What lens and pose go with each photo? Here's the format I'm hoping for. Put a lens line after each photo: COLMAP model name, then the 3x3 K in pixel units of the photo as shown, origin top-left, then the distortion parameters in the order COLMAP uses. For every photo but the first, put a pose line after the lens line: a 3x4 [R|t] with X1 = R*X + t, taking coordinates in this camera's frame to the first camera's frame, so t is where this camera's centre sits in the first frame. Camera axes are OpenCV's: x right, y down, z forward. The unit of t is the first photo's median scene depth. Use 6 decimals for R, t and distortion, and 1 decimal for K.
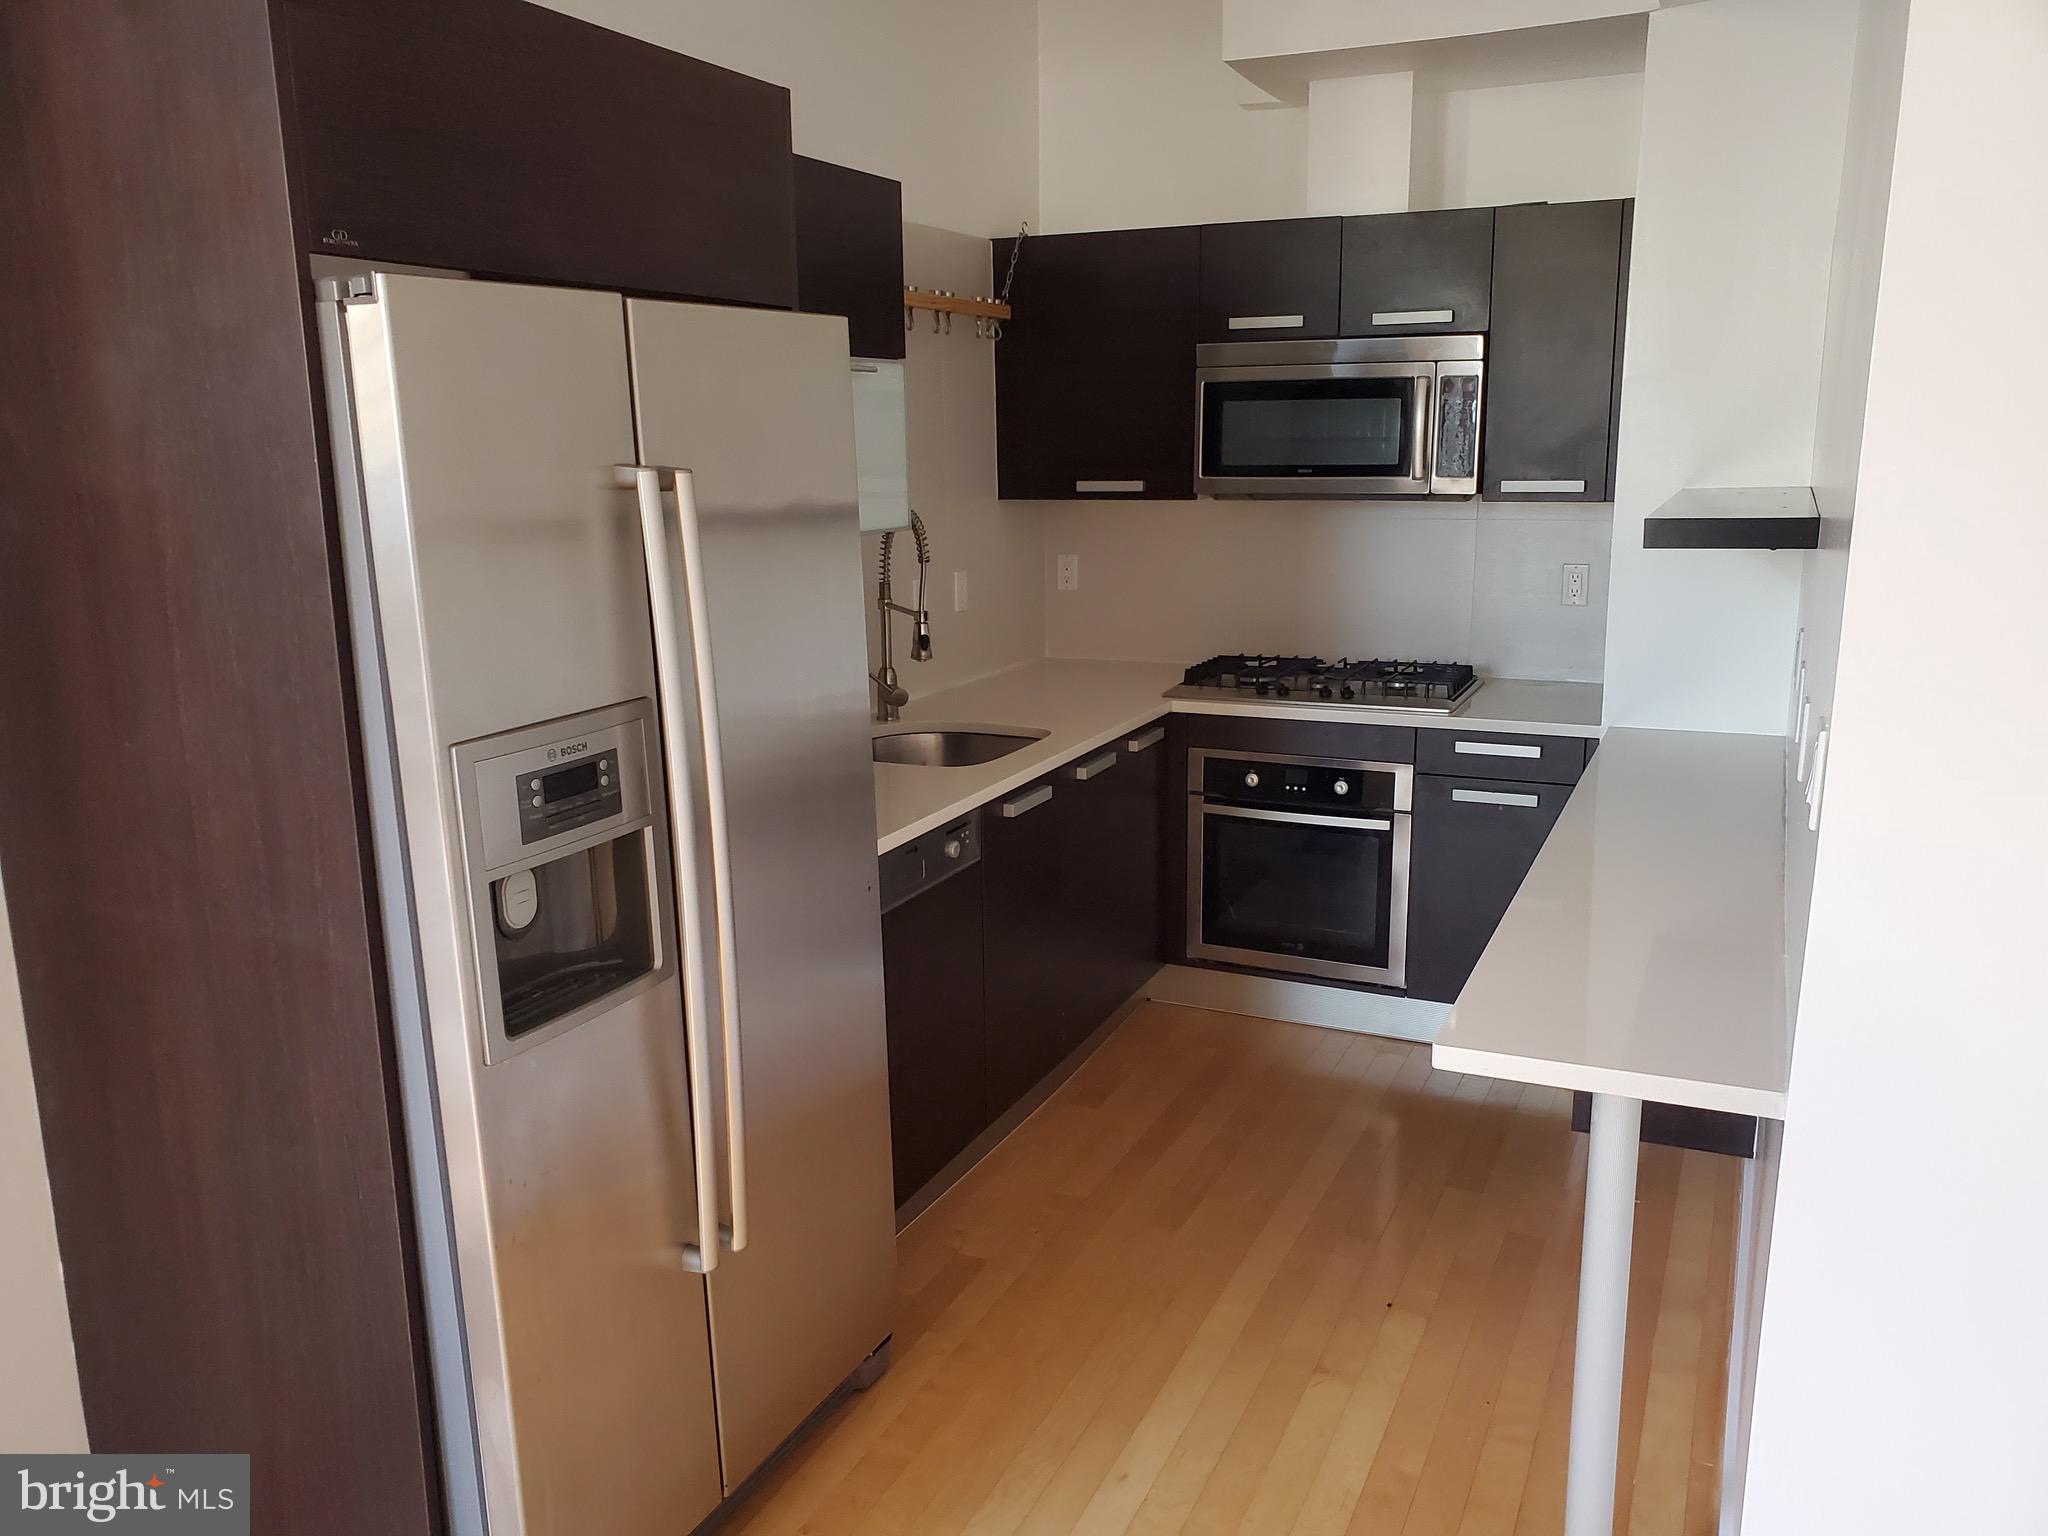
lens RADIAL K [[1575.8, 0, 1016.6], [0, 1575.8, 781.3], [0, 0, 1]] dist [0.014065, 0.010239]
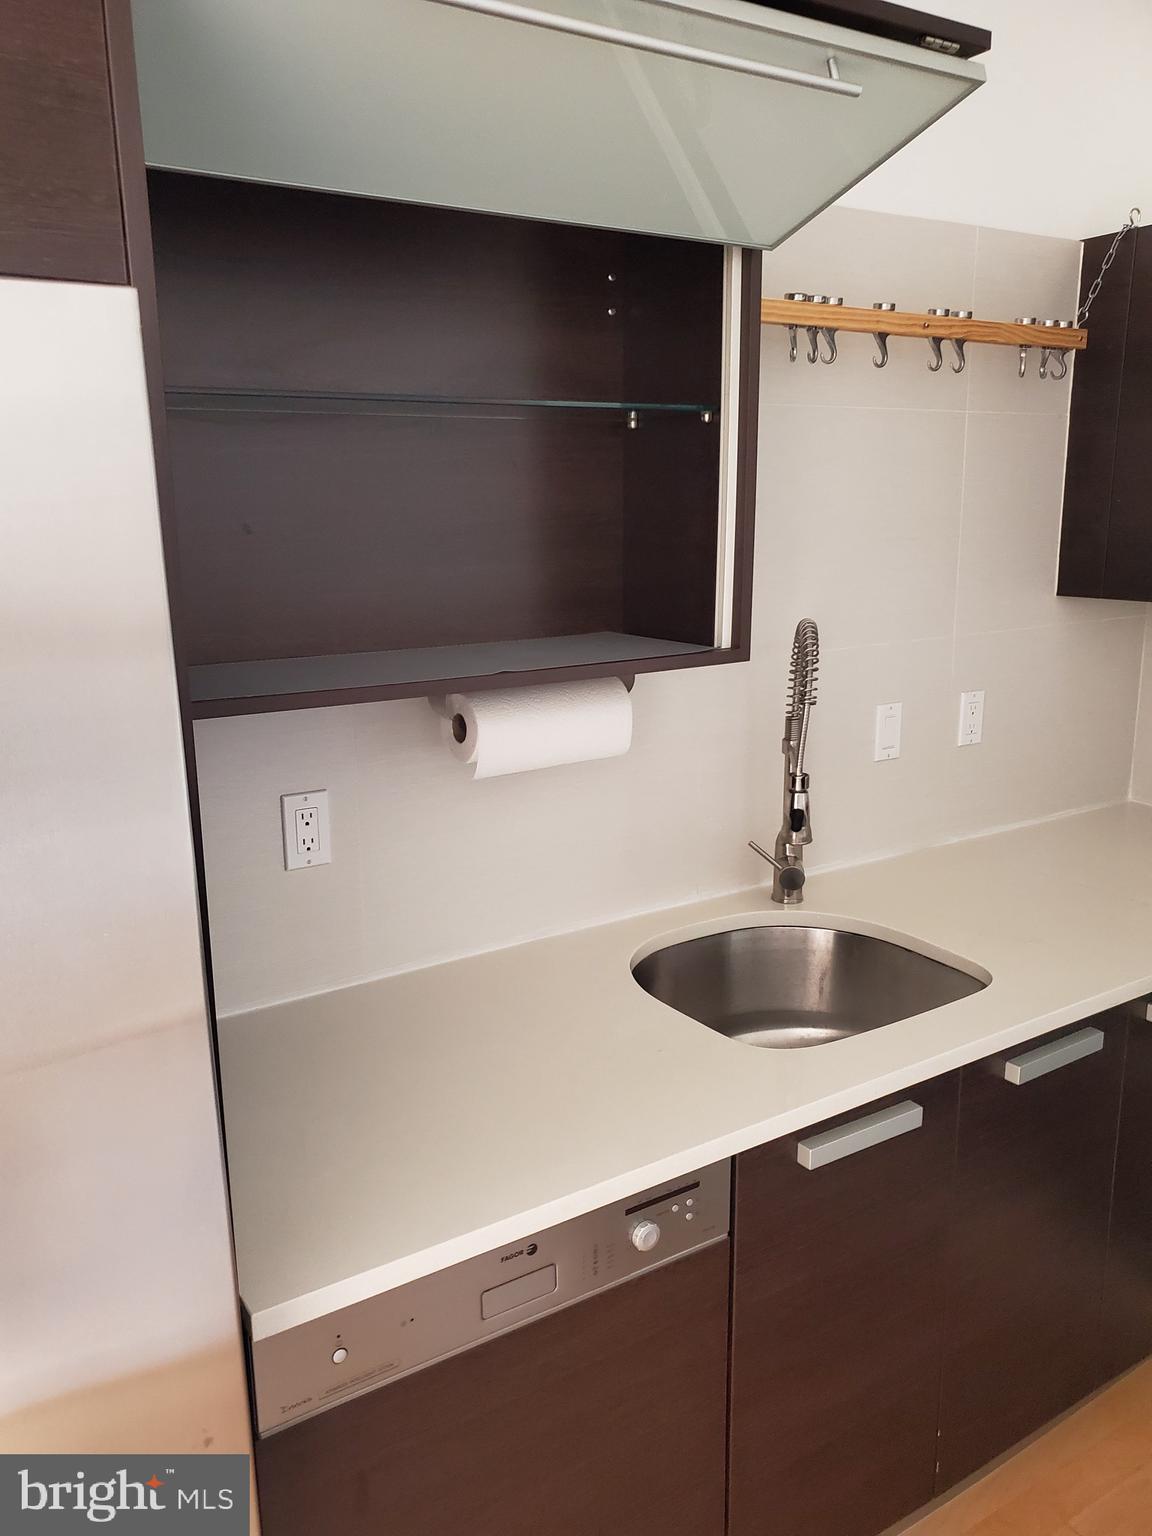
lens RADIAL K [[1181.8, 0, 568.9], [0, 1181.8, 735.6], [0, 0, 1]] dist [0.014065, 0.010239]
pose [[0.837083, 0.118363, -0.534118, 0.124711], [-0.121411, 0.992161, 0.029590, -0.125542], [0.533433, 0.040079, 0.844892, 0.503368]]
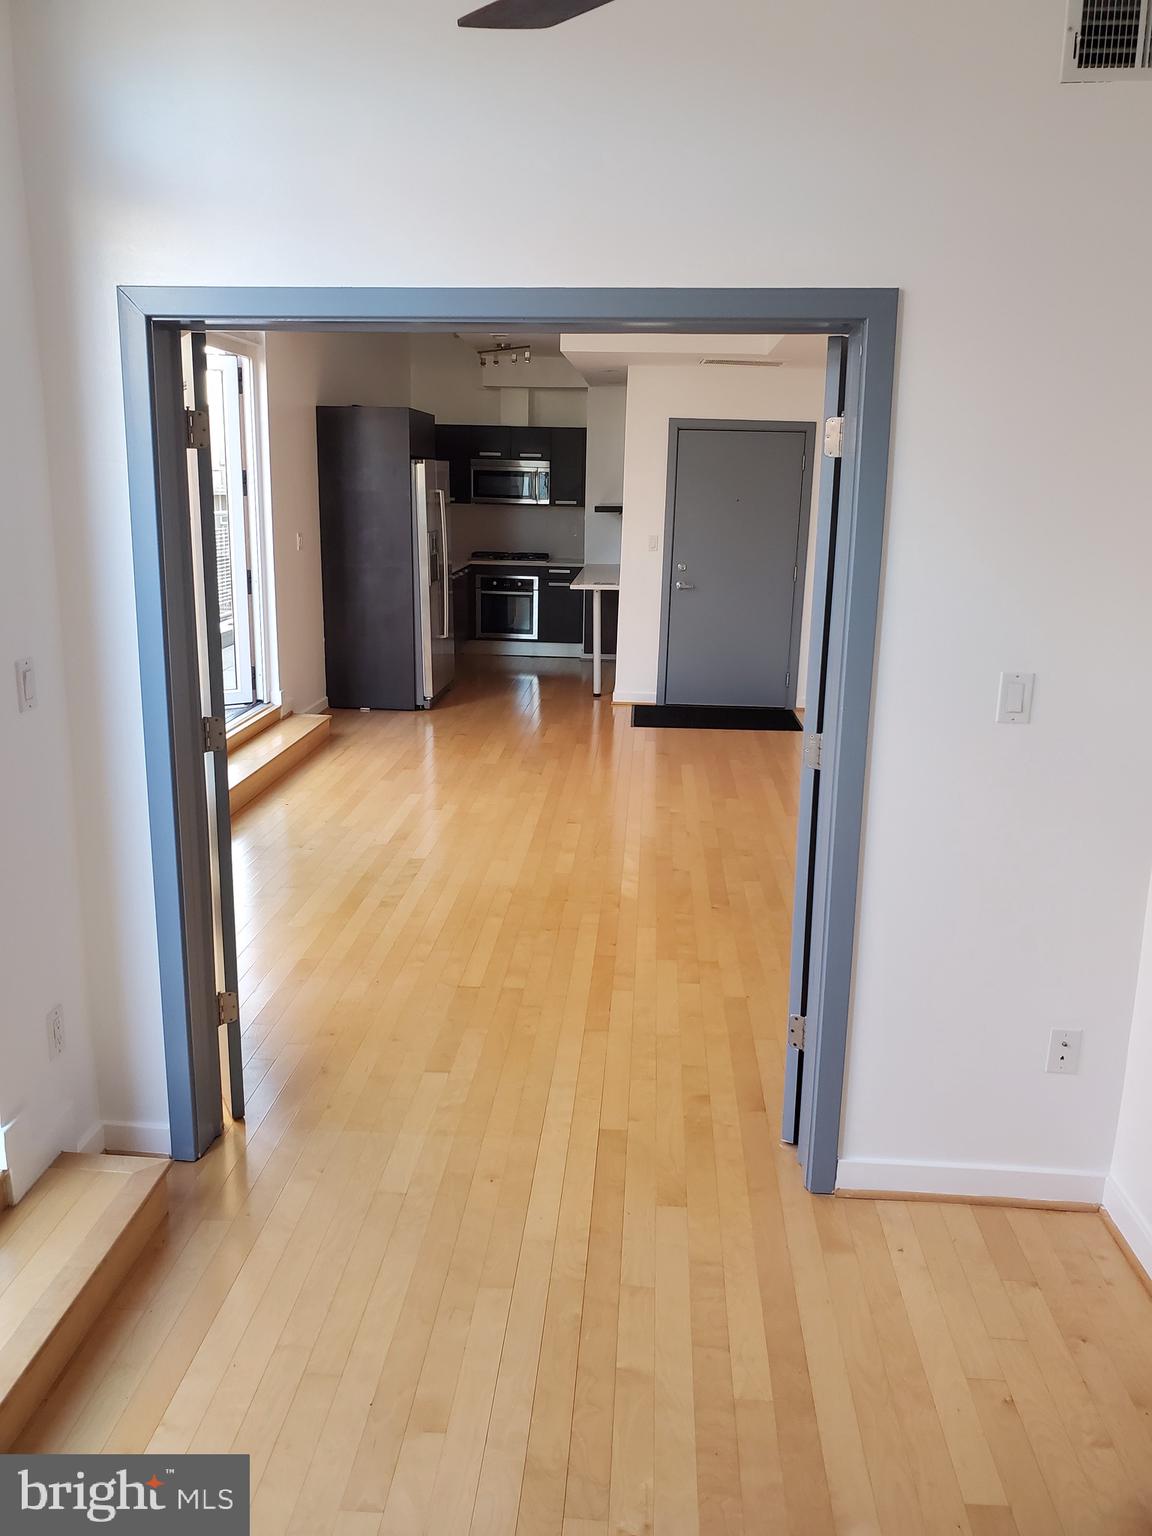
lens RADIAL K [[1181.8, 0, 578.4], [0, 1181.8, 757.9], [0, 0, 1]] dist [0.014065, 0.010239]
pose [[0.931006, -0.056274, 0.360639, -0.650584], [0.051759, 0.998413, 0.022173, 0.340019], [-0.361315, -0.001977, 0.932442, -1.539942]]
